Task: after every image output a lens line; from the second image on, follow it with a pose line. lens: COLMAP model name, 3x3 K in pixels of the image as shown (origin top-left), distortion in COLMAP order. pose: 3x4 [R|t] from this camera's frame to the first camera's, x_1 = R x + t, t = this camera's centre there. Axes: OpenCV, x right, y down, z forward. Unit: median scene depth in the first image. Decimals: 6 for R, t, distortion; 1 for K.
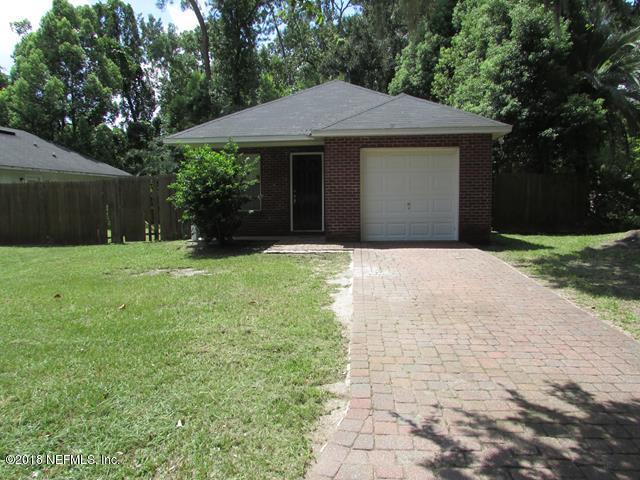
lens RADIAL K [[454.2, 0, 320.2], [0, 454.2, 237.9], [0, 0, 1]] dist [-0.028761, 0.004774]
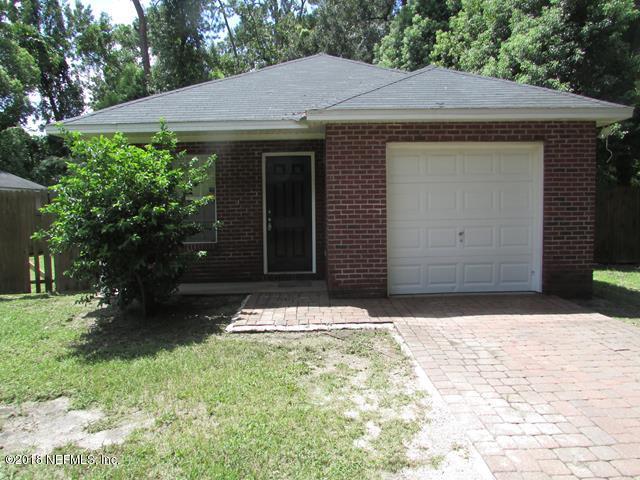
lens RADIAL K [[454.2, 0, 322.7], [0, 454.2, 241.8], [0, 0, 1]] dist [-0.028761, 0.004774]
pose [[0.993572, -0.015064, 0.112191, -0.049085], [0.017146, 0.999698, -0.017609, -0.043594], [-0.111892, 0.019419, 0.993531, 0.315502]]
